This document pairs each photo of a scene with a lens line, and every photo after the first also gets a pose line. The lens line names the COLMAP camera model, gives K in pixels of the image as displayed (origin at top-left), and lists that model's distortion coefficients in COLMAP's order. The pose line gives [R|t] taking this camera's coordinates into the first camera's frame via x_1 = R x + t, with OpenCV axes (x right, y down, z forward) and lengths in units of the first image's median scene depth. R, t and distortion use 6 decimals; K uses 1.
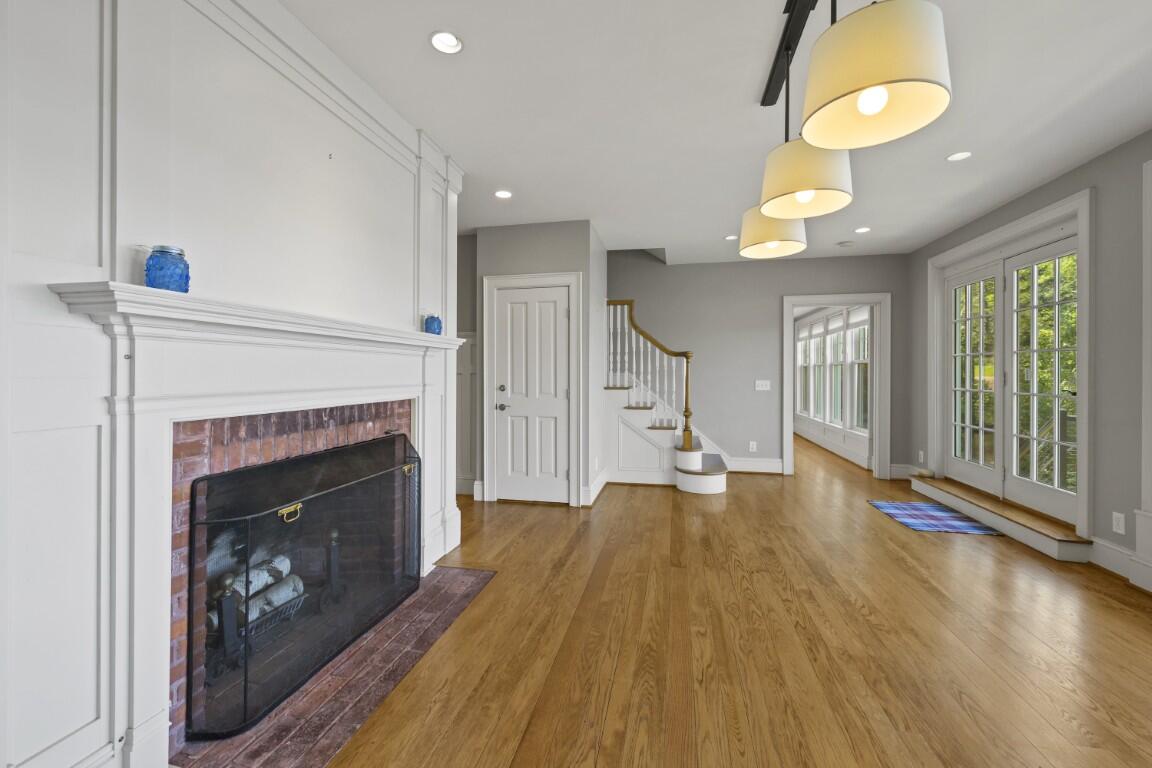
lens RADIAL K [[490.4, 0, 575.1], [0, 490.4, 370.2], [0, 0, 1]] dist [0.000143, 0.000019]
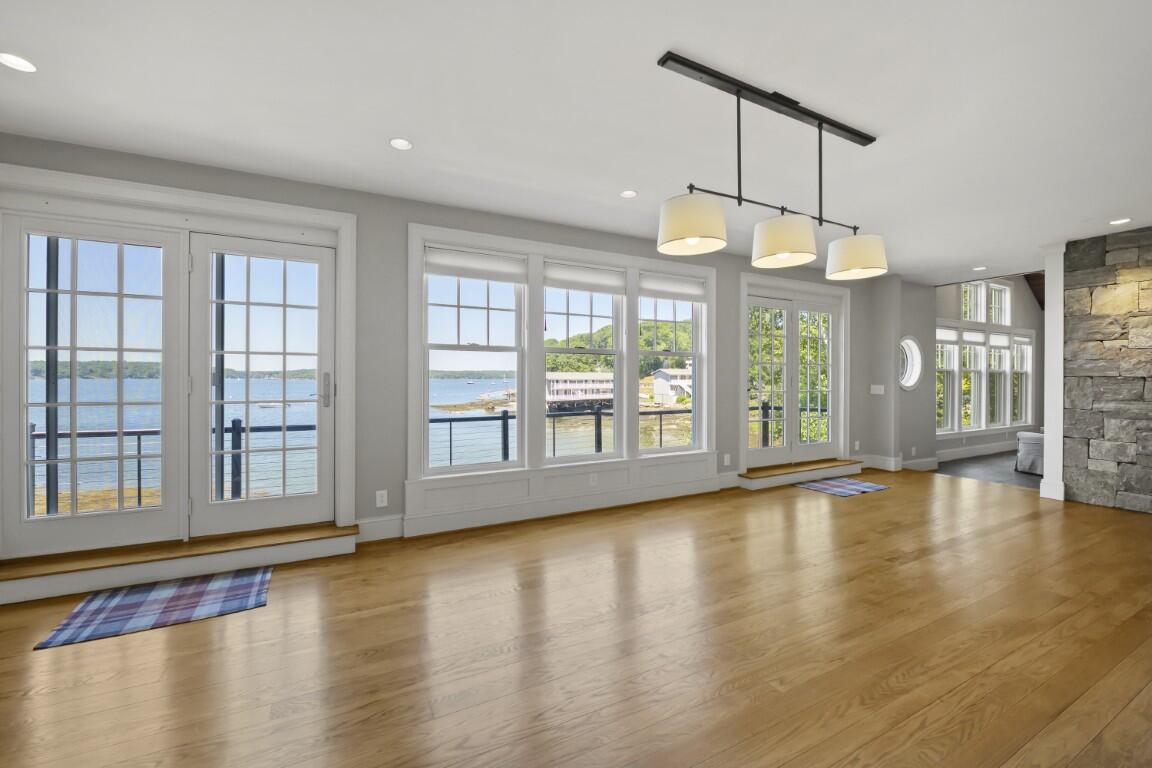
lens RADIAL K [[457.4, 0, 576.0], [0, 457.4, 384.0], [0, 0, 1]] dist [-0.001263, -0.000258]
pose [[-0.632009, -0.021541, 0.774662, -0.120538], [-0.009981, 0.999757, 0.019658, -0.009624], [-0.774897, 0.004692, -0.632070, 1.613641]]
